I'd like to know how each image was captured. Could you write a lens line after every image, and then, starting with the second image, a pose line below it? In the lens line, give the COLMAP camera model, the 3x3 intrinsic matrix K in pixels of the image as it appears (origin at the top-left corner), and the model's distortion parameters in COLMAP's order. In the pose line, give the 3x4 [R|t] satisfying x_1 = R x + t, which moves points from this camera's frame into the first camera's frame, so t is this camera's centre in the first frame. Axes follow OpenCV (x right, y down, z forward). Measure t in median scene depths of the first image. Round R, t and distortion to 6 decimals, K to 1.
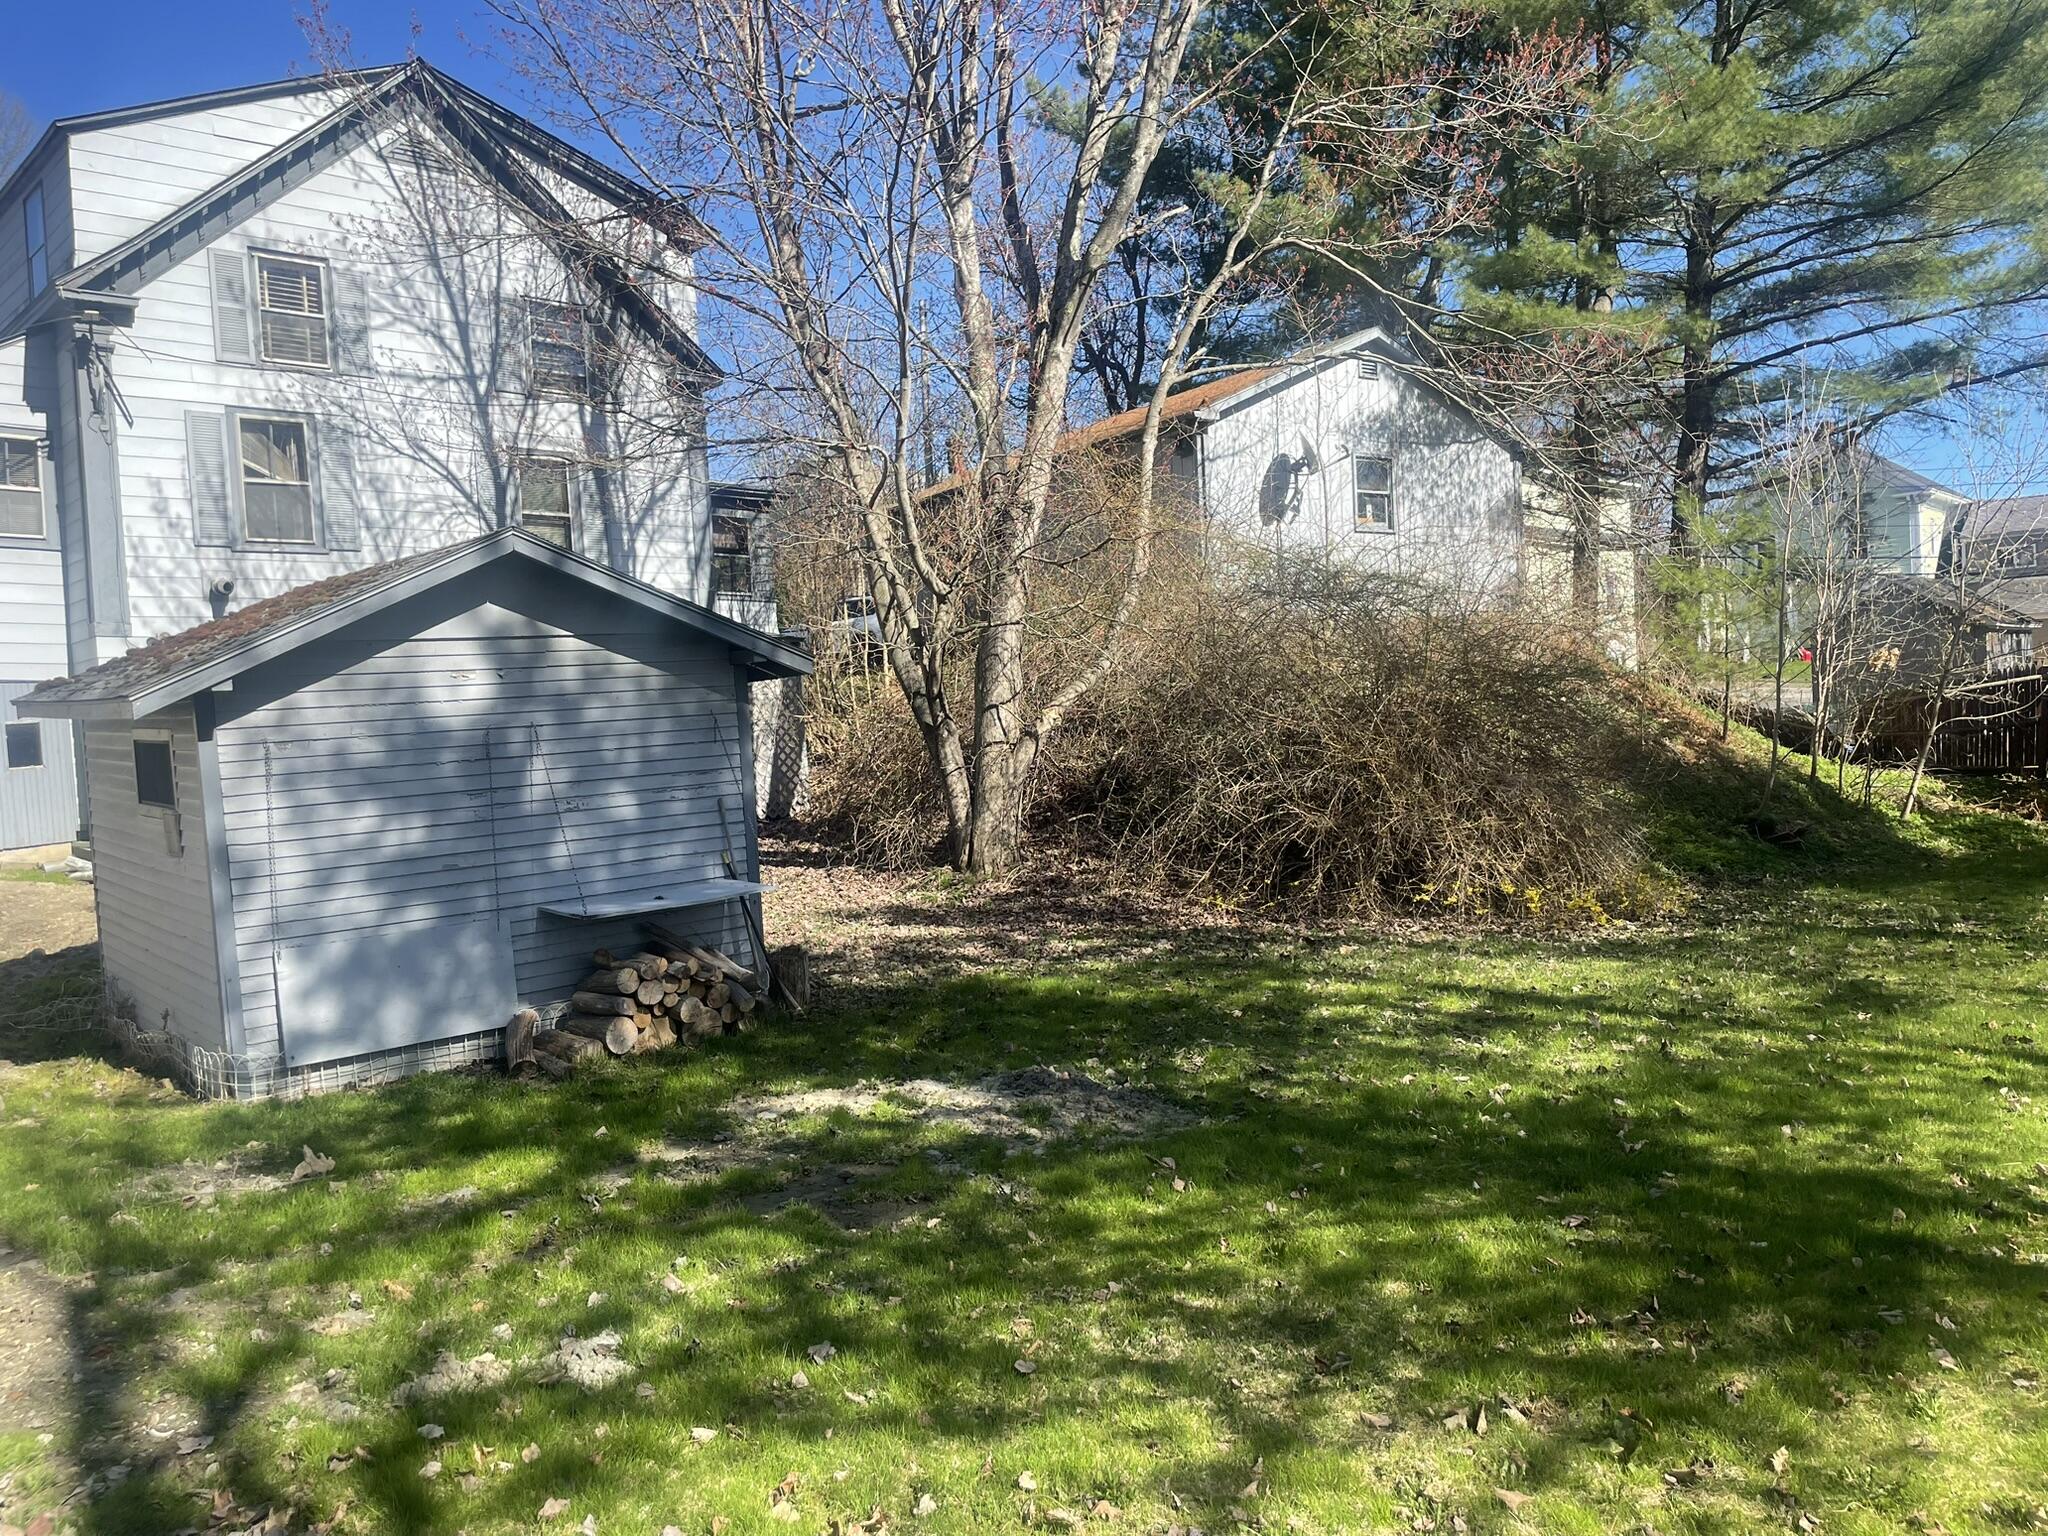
lens RADIAL K [[1541.0, 0, 1026.4], [0, 1541.0, 753.9], [0, 0, 1]] dist [0.068501, -0.092502]
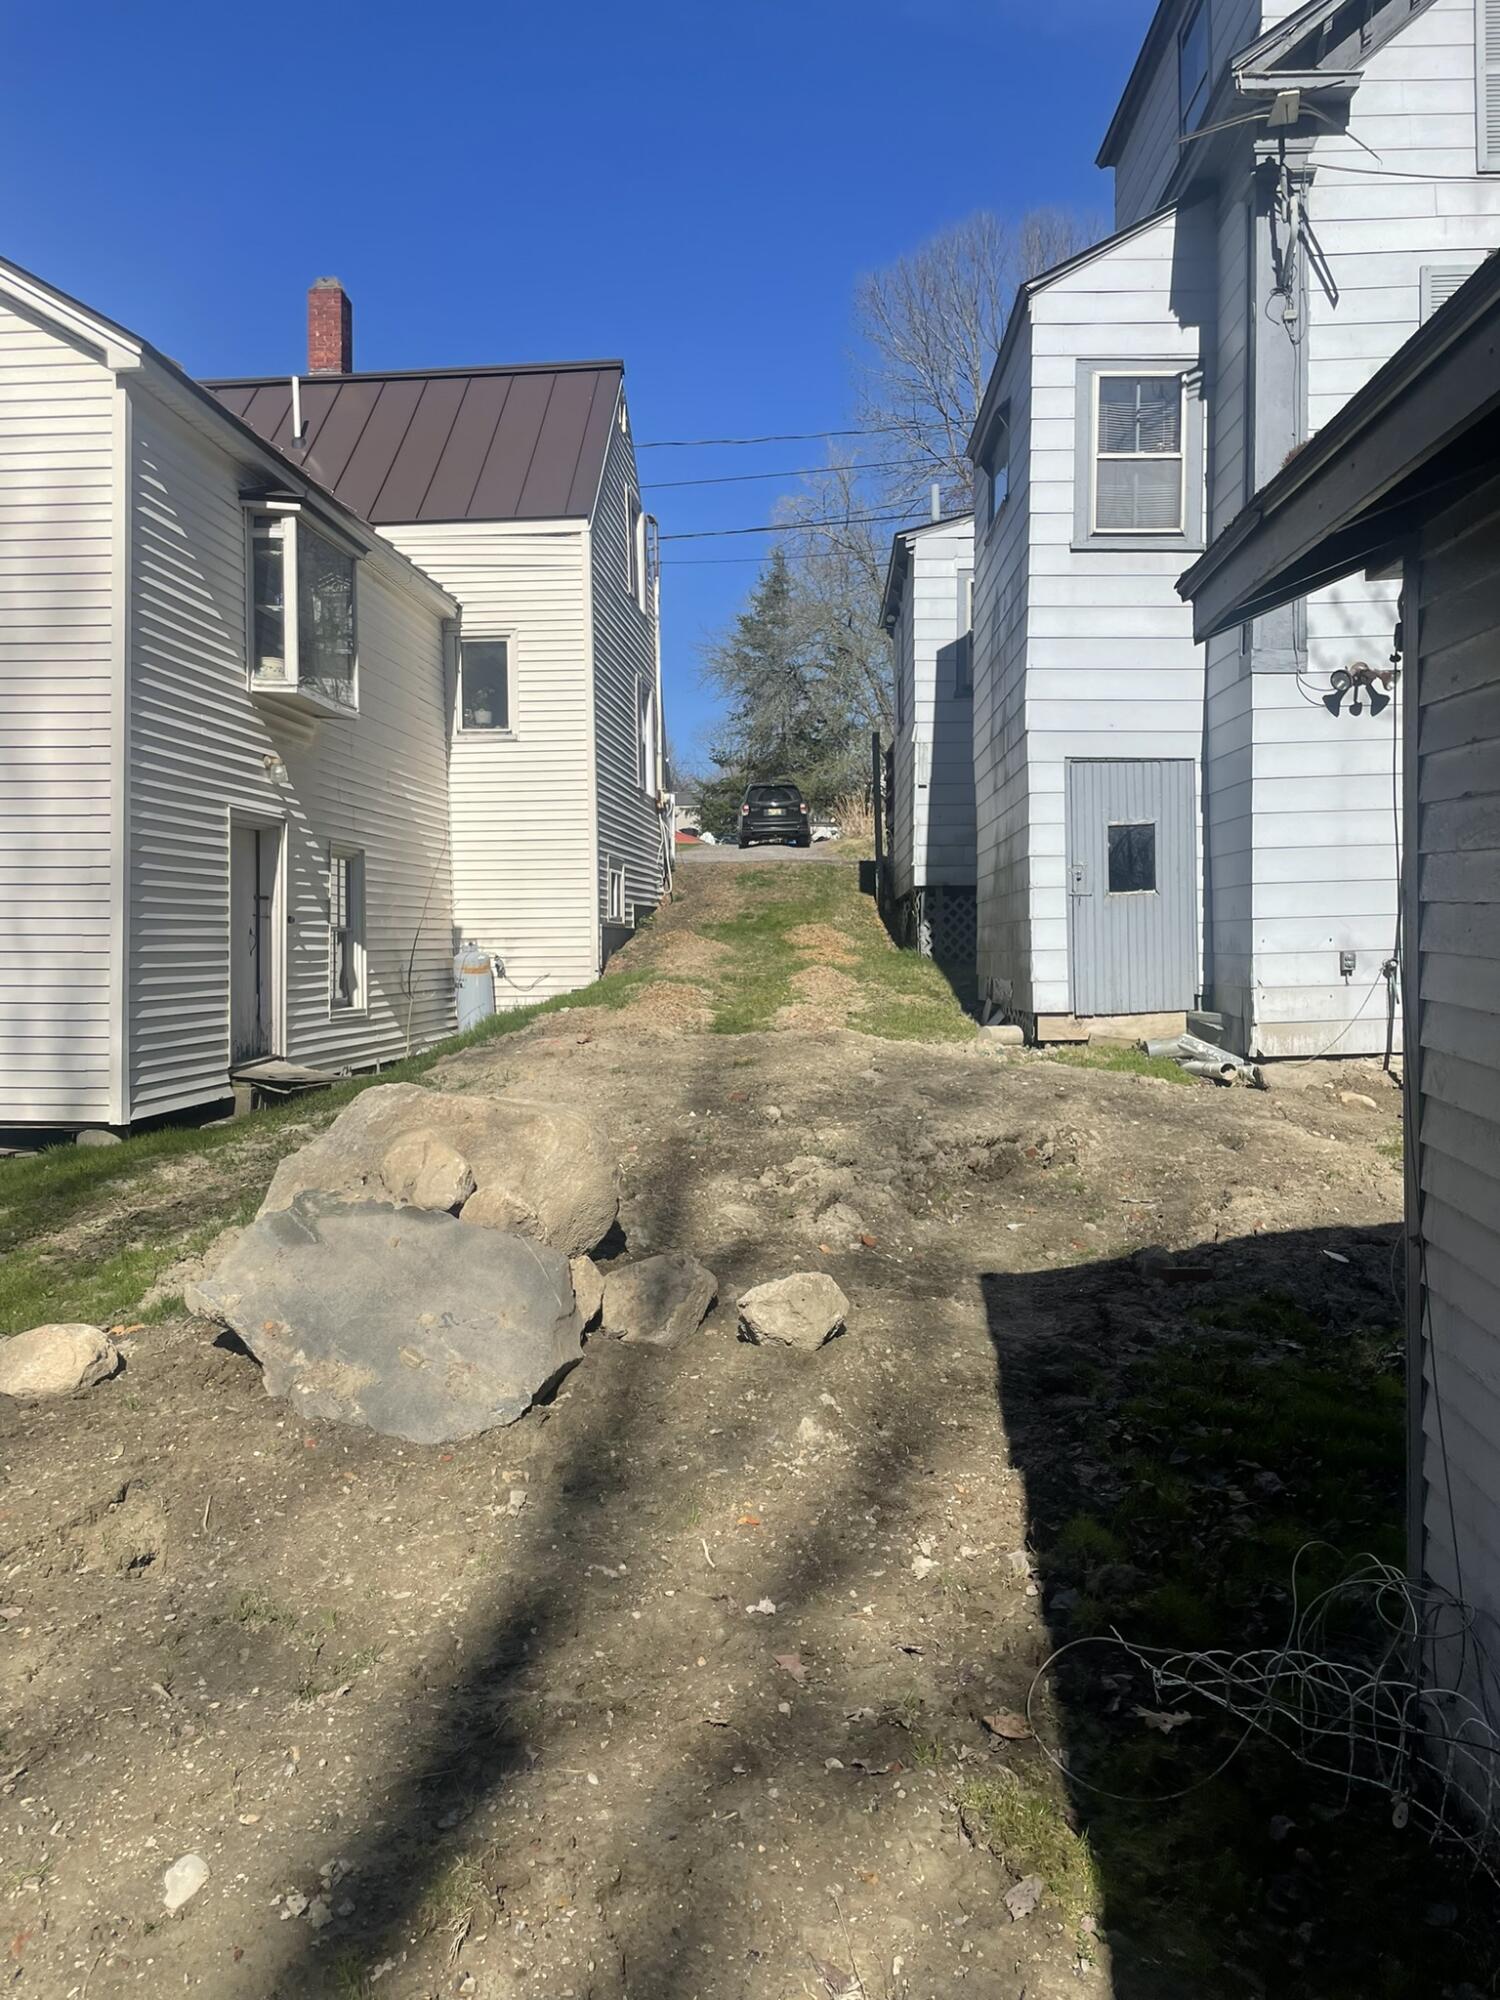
lens RADIAL K [[1504.9, 0, 738.2], [0, 1504.9, 1000.0], [0, 0, 1]] dist [0.068501, -0.092502]
pose [[0.688150, 0.075611, -0.721618, -0.299632], [-0.048167, 0.997122, 0.058545, 0.024921], [0.723968, -0.005529, 0.689812, 0.450444]]
